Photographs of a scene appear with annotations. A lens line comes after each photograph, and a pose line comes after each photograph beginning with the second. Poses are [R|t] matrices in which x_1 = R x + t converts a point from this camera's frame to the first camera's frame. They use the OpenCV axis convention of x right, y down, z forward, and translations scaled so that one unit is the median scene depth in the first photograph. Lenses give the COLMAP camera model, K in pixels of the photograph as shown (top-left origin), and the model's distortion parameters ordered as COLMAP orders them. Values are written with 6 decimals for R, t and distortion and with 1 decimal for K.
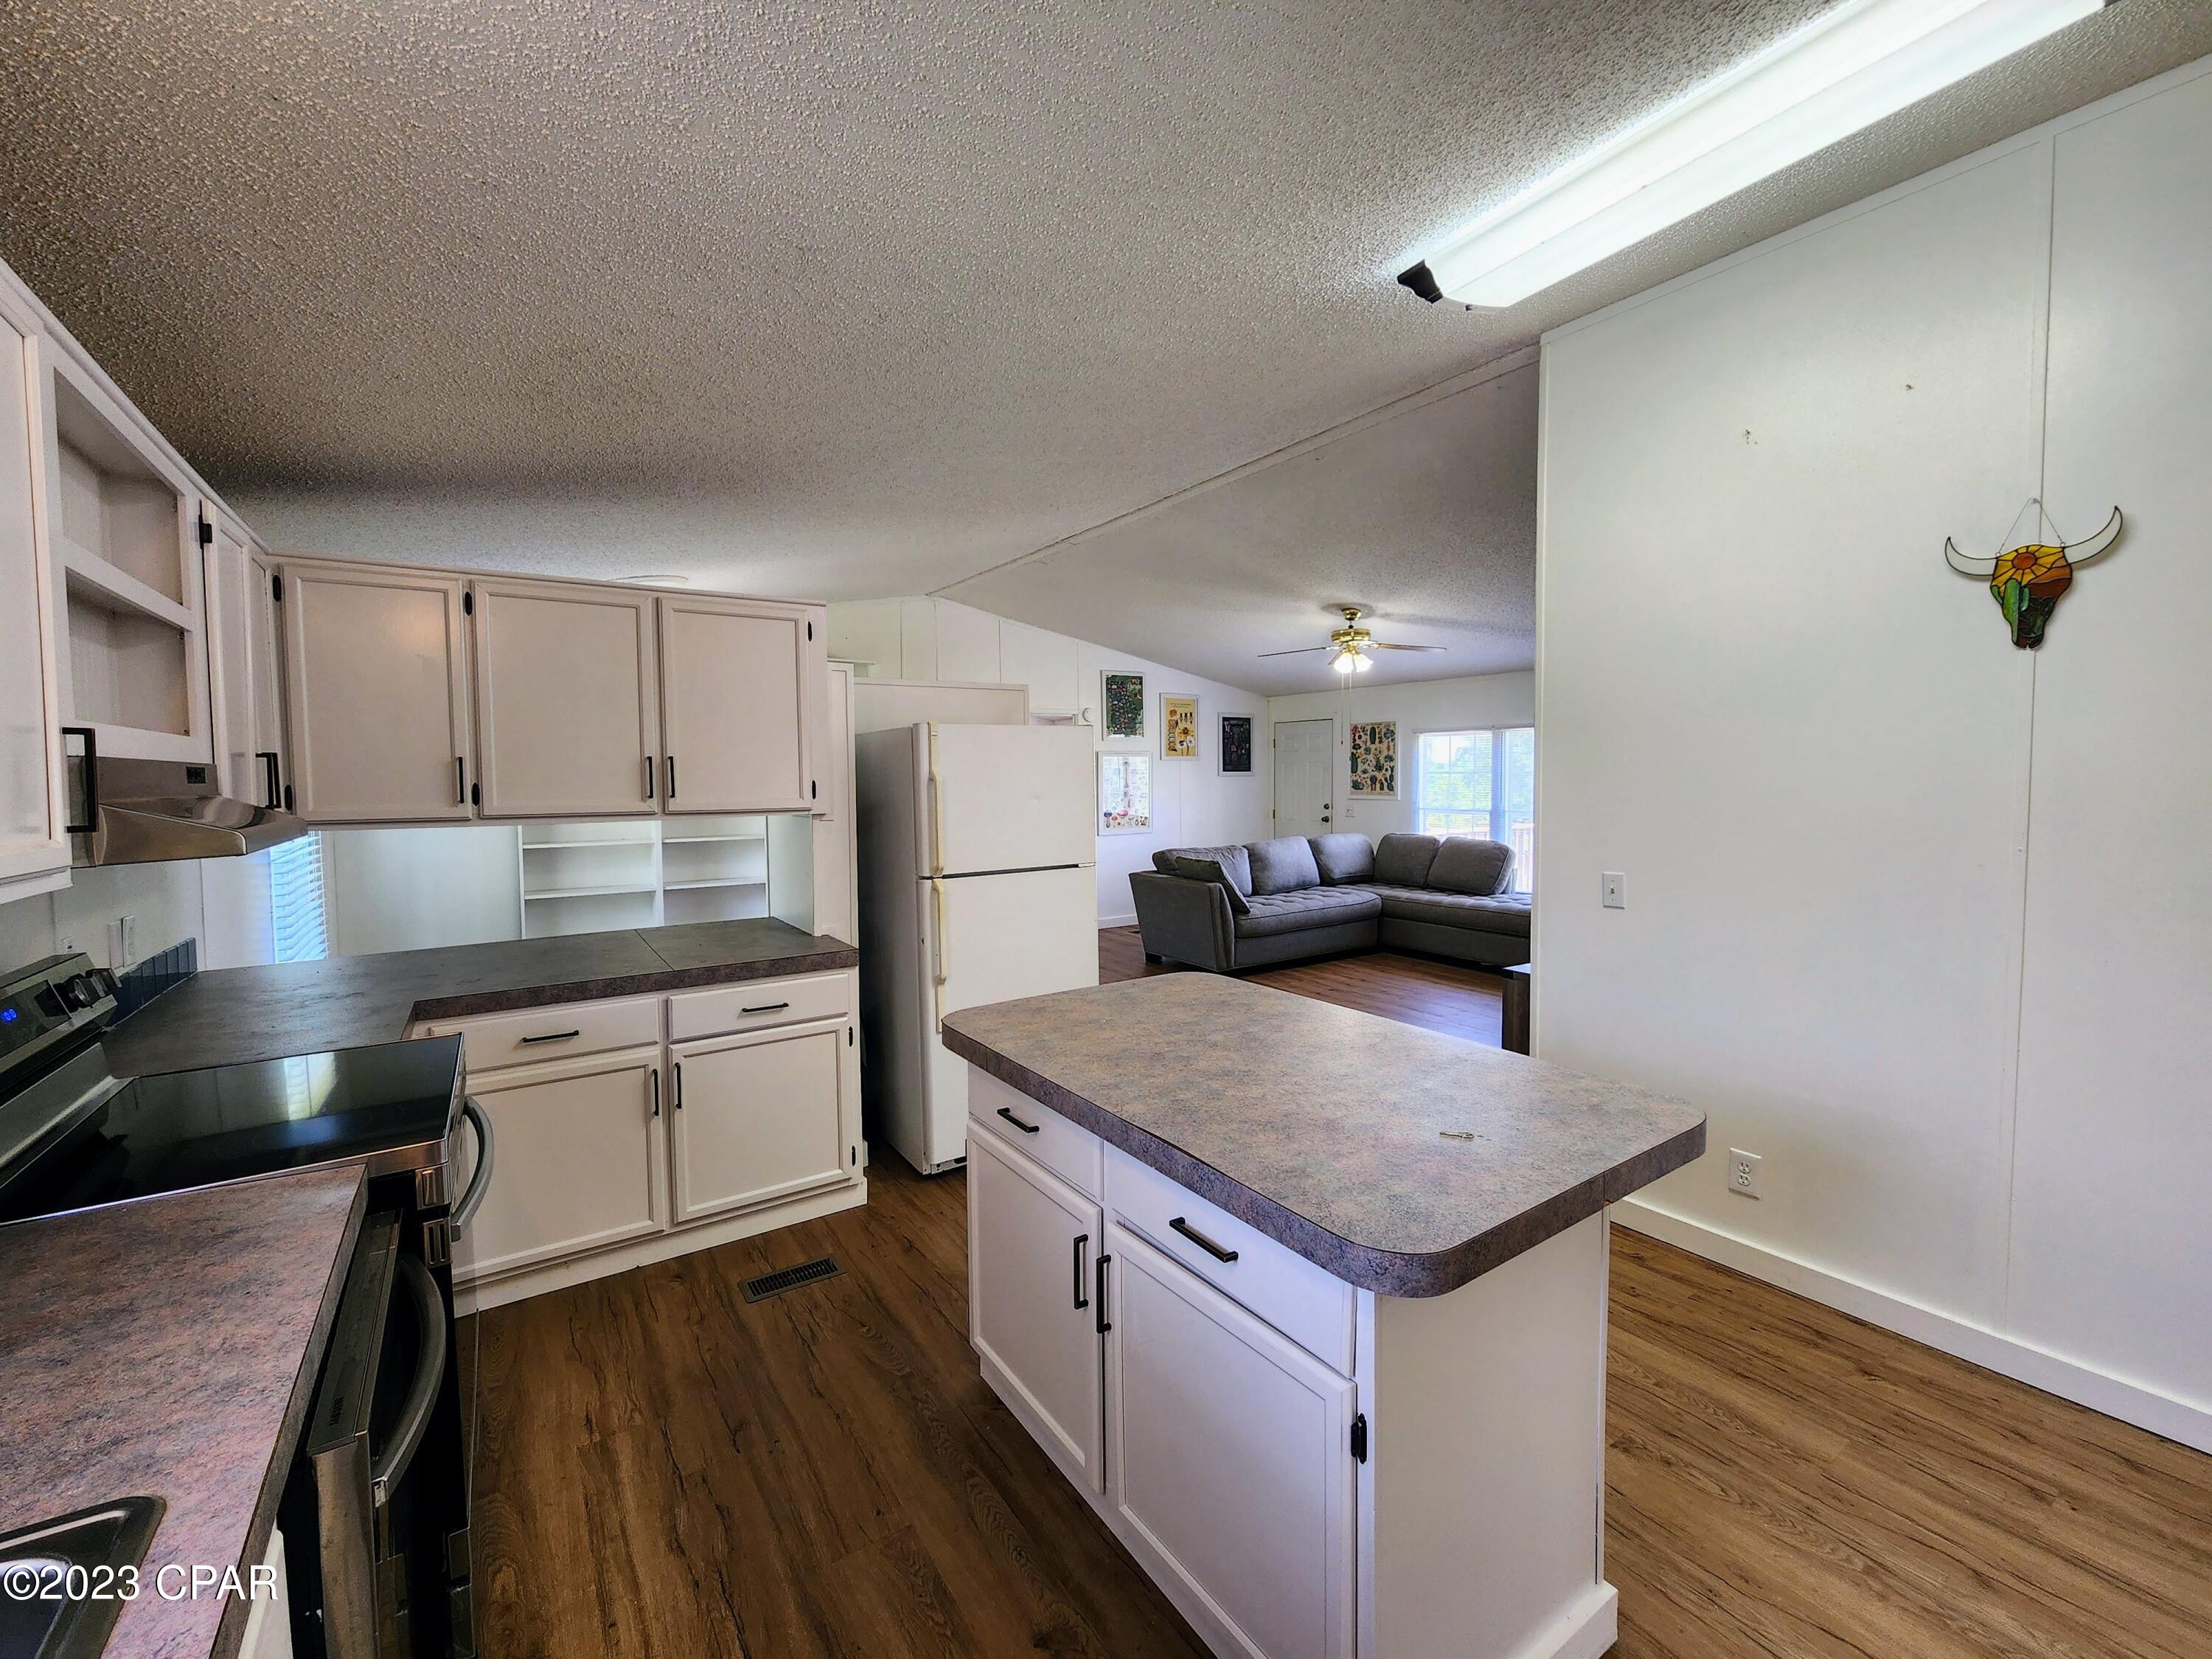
lens RADIAL K [[913.8, 0, 1107.4], [0, 913.8, 824.4], [0, 0, 1]] dist [0.000487, -0.001935]
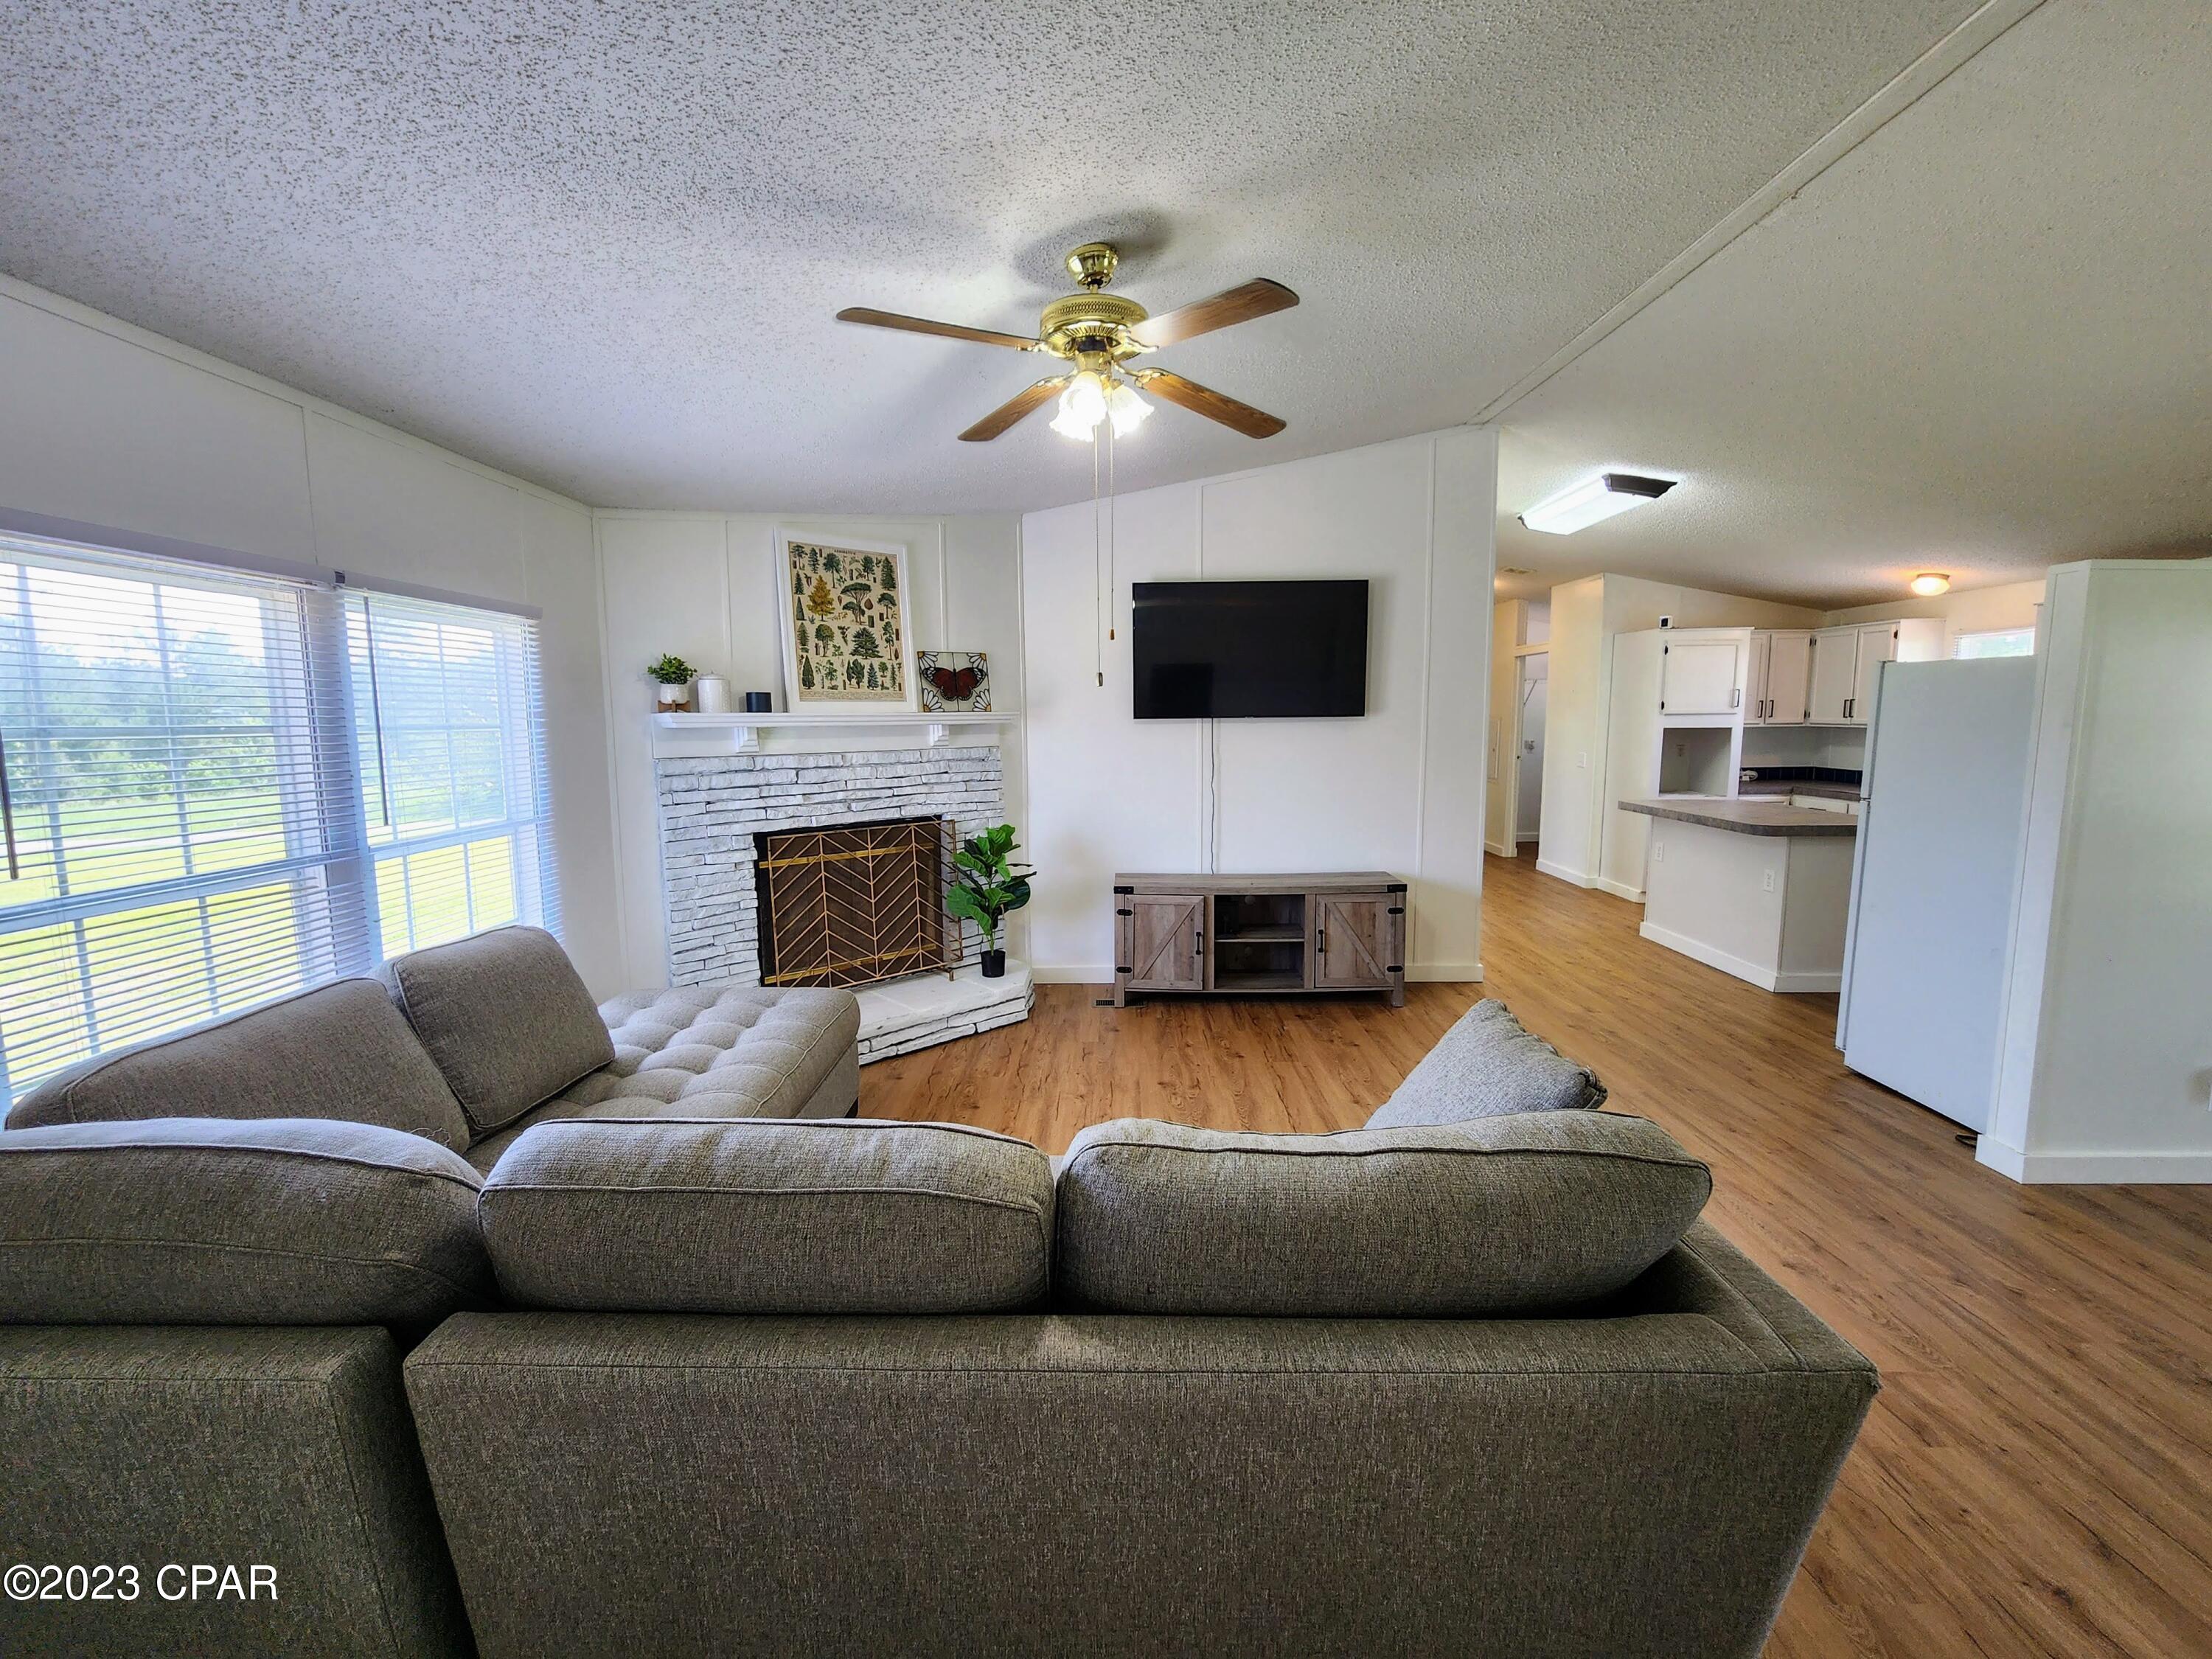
lens RADIAL K [[913.8, 0, 1104.0], [0, 913.8, 823.0], [0, 0, 1]] dist [0.000487, -0.001935]
pose [[-0.815391, -0.046430, 0.577045, 0.039918], [0.051061, 0.987125, 0.151578, -0.057674], [-0.576654, 0.153060, -0.802523, 1.083442]]
